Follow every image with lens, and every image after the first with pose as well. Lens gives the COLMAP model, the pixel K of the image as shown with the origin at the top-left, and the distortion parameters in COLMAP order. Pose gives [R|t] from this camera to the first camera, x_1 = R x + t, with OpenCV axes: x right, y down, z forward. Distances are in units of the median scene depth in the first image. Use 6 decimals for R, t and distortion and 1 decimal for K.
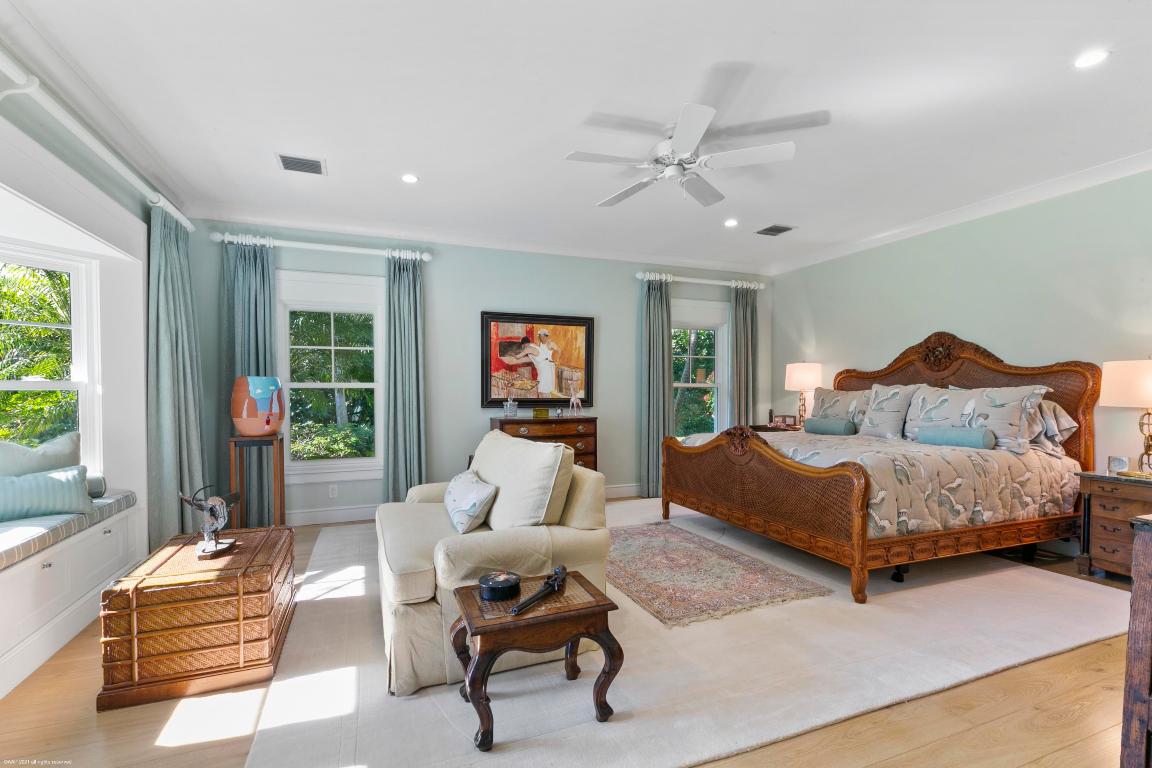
lens RADIAL K [[528.6, 0, 576.0], [0, 528.6, 384.0], [0, 0, 1]] dist [0.001441, 0.000168]
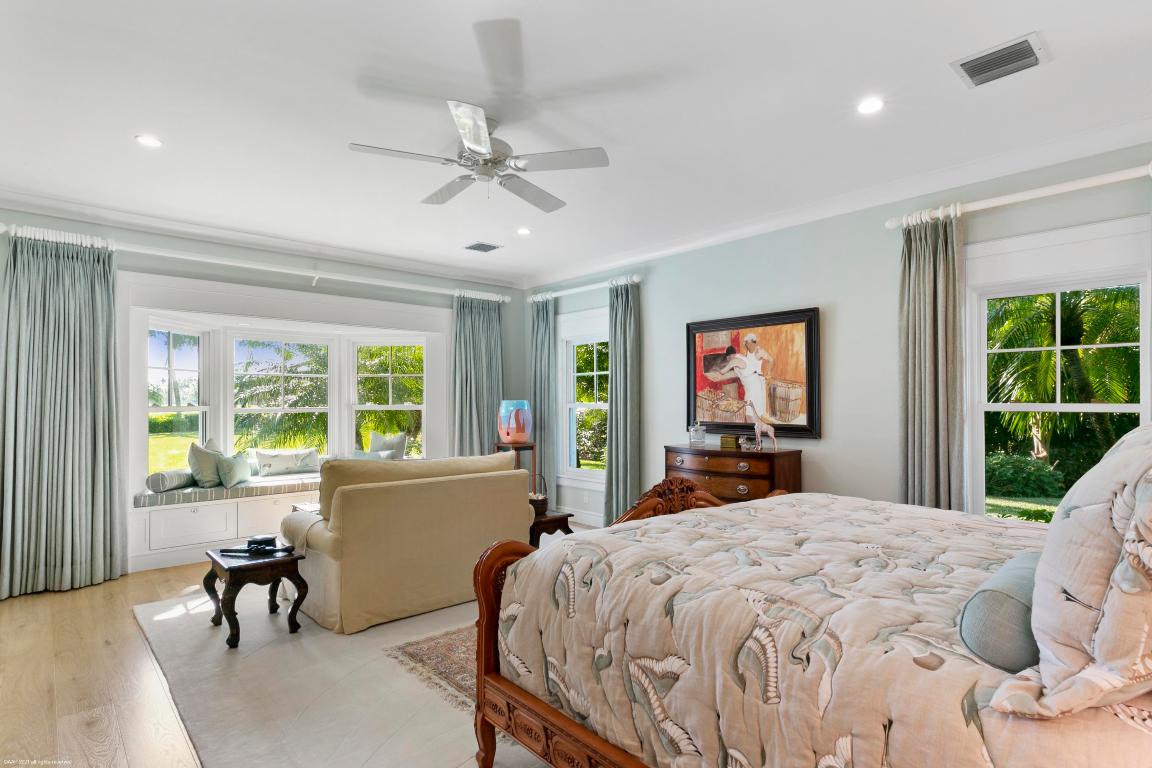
lens RADIAL K [[596.1, 0, 576.0], [0, 596.1, 384.0], [0, 0, 1]] dist [0.001712, 0.000304]
pose [[0.341560, -0.027686, -0.939452, 0.679713], [0.009116, 0.999617, -0.026144, -0.010297], [0.939816, 0.000366, 0.341681, 0.469280]]
